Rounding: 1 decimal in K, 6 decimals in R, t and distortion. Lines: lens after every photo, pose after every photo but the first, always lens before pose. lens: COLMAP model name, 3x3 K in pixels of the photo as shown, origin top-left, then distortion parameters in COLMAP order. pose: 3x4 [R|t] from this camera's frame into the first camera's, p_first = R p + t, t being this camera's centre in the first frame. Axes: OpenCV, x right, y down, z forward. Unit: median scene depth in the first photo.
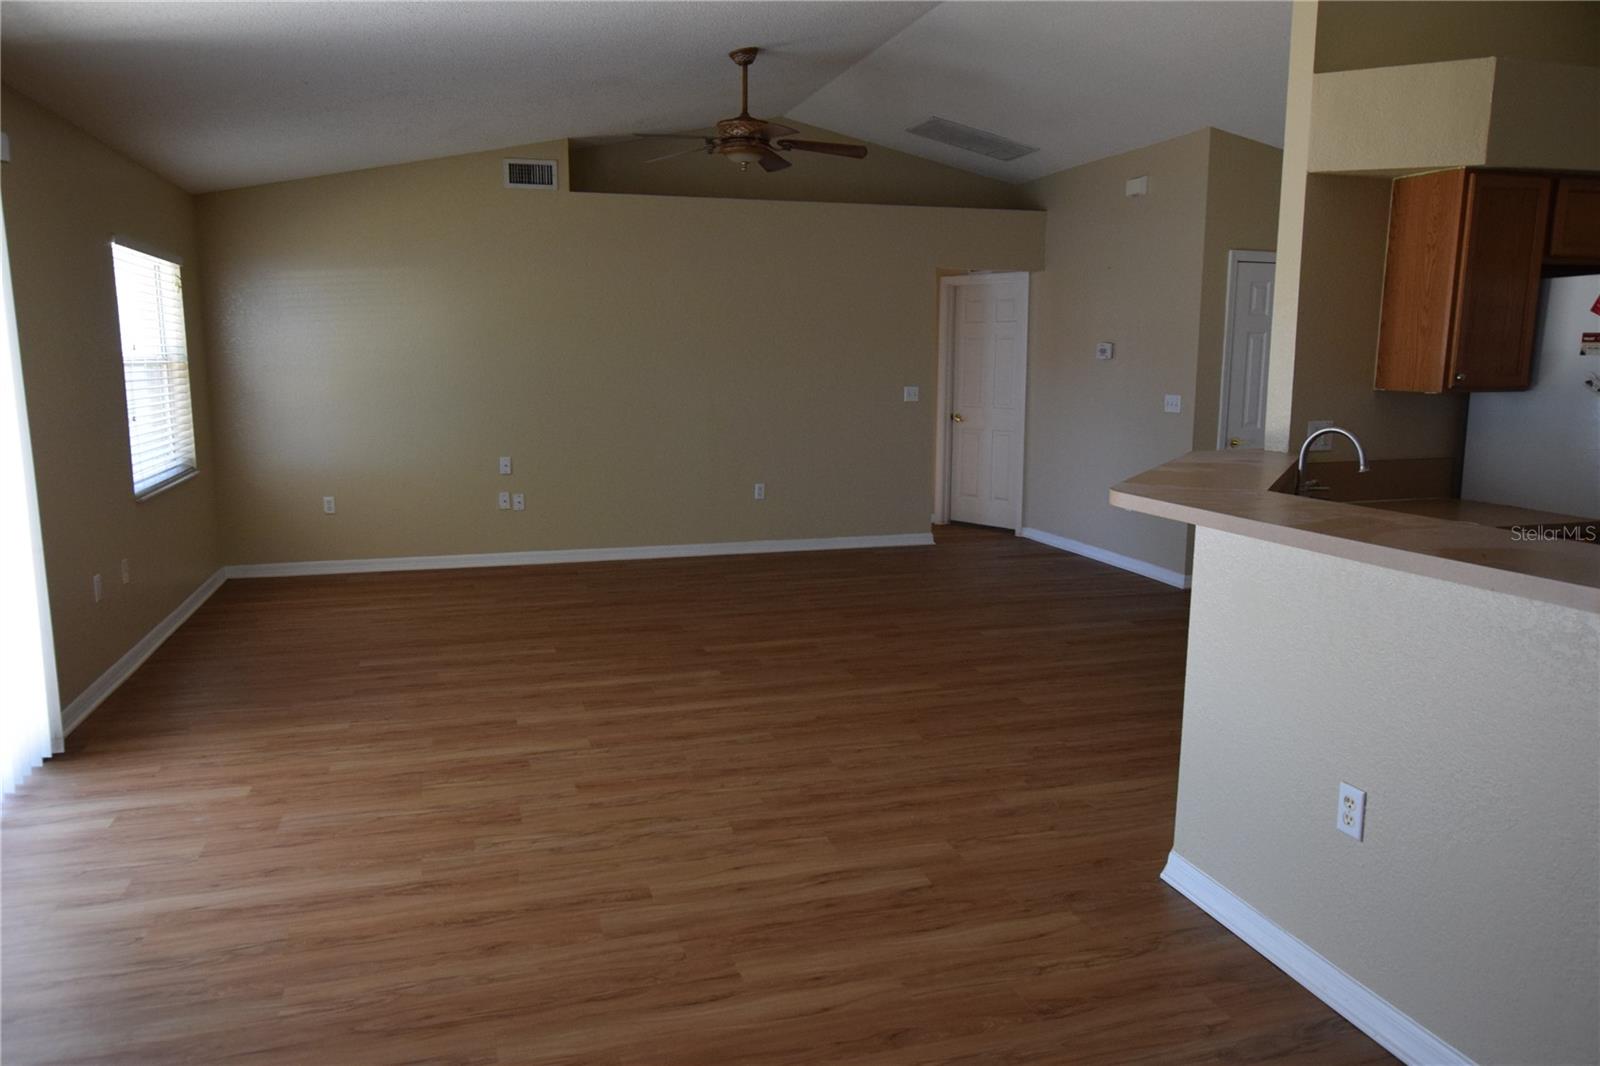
lens RADIAL K [[1105.8, 0, 793.9], [0, 1105.8, 521.8], [0, 0, 1]] dist [0.004701, 0.003268]
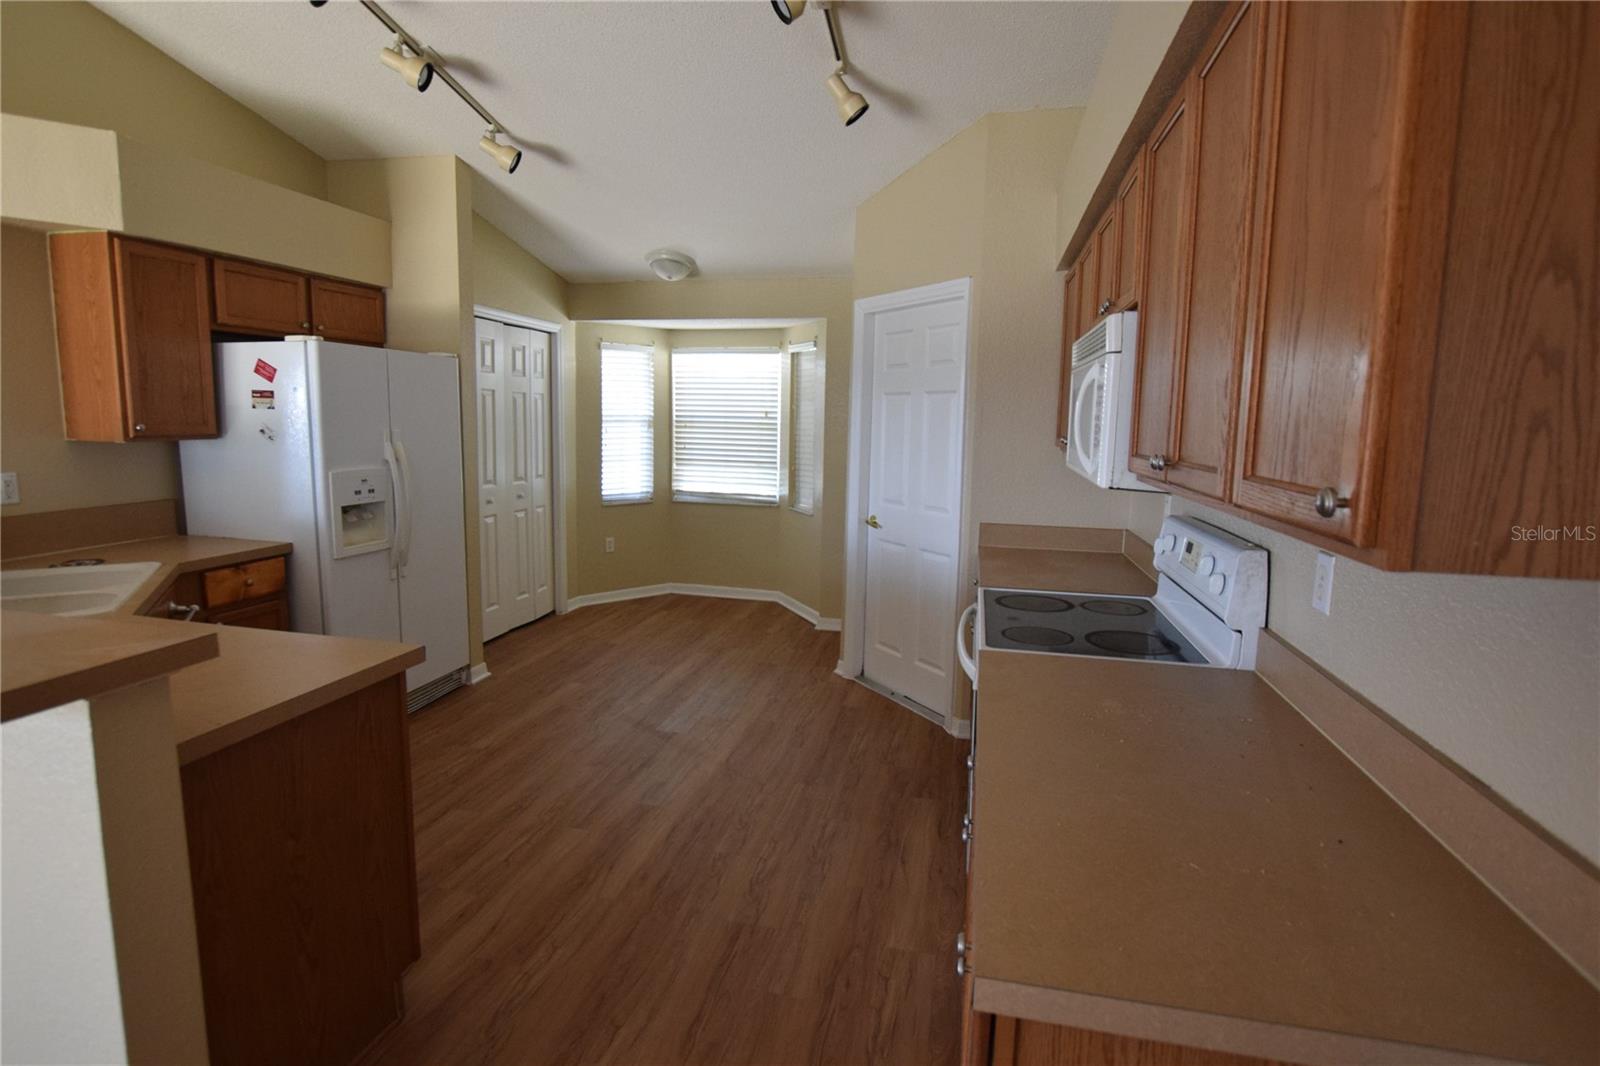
lens RADIAL K [[796.3, 0, 793.0], [0, 796.3, 523.5], [0, 0, 1]] dist [-0.021493, 0.001056]
pose [[0.505592, -0.108402, 0.855935, 0.272319], [0.112995, 0.991850, 0.058870, -0.011022], [-0.855341, 0.066952, 0.513721, 0.071127]]
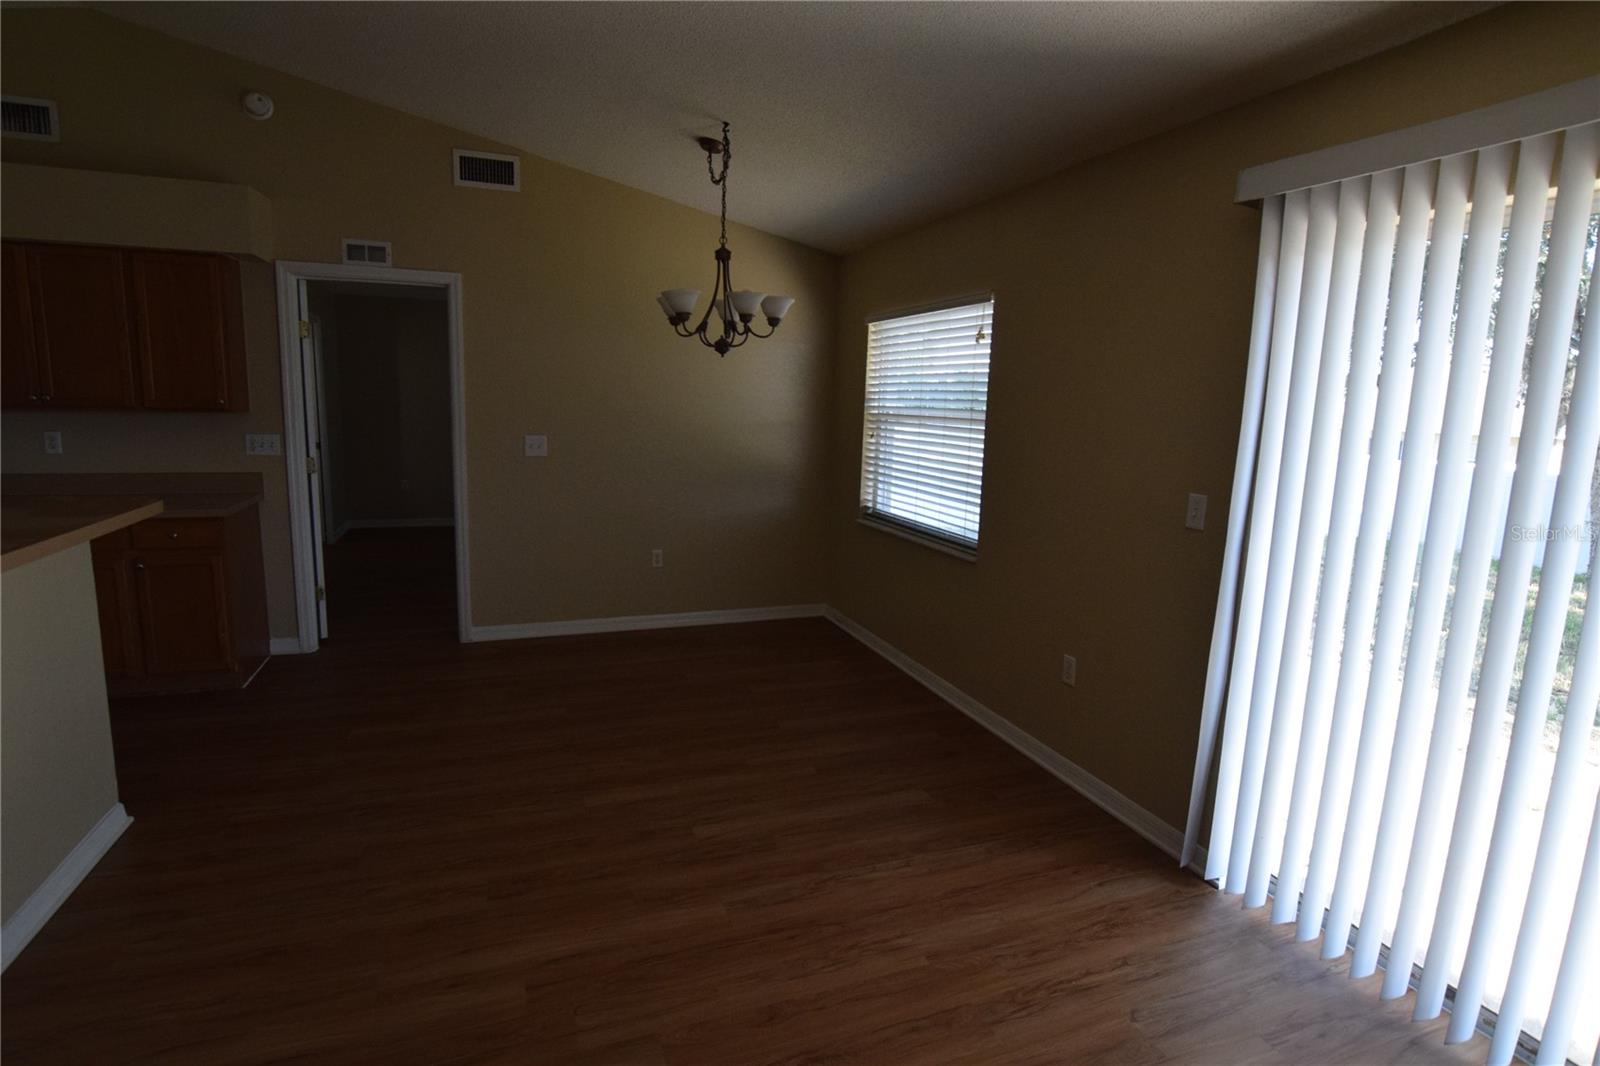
lens RADIAL K [[796.3, 0, 793.0], [0, 796.3, 523.5], [0, 0, 1]] dist [-0.021493, 0.001056]
pose [[-0.997696, -0.024463, -0.063282, -0.176737], [-0.042393, 0.953010, 0.299959, -0.182961], [0.052970, 0.301951, -0.951851, 1.153031]]
